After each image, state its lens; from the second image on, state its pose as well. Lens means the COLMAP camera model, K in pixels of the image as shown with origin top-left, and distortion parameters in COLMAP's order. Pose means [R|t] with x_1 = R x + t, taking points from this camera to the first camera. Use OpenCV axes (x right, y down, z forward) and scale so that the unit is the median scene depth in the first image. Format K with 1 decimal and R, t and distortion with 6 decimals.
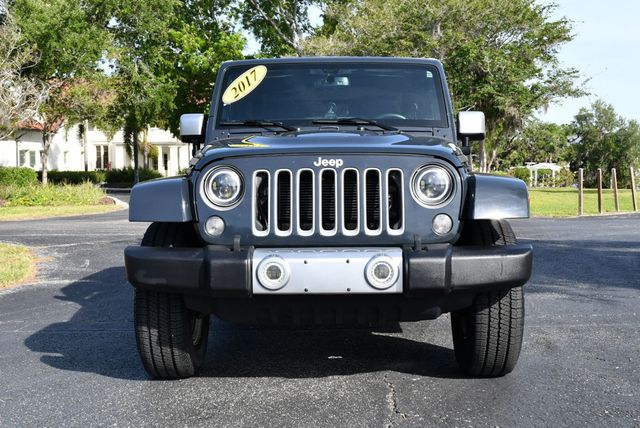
lens RADIAL K [[824.9, 0, 320.0], [0, 824.9, 214.8], [0, 0, 1]] dist [-0.060917, 0.010757]
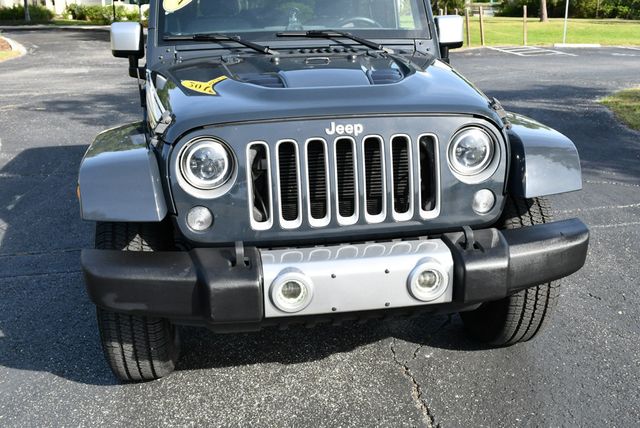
lens RADIAL K [[686.9, 0, 320.2], [0, 686.9, 215.1], [0, 0, 1]] dist [-0.077851, -0.007545]
pose [[0.983824, -0.060894, 0.168471, -0.093263], [0.015914, 0.966443, 0.256387, -0.112487], [-0.178430, -0.249558, 0.951779, 0.284206]]
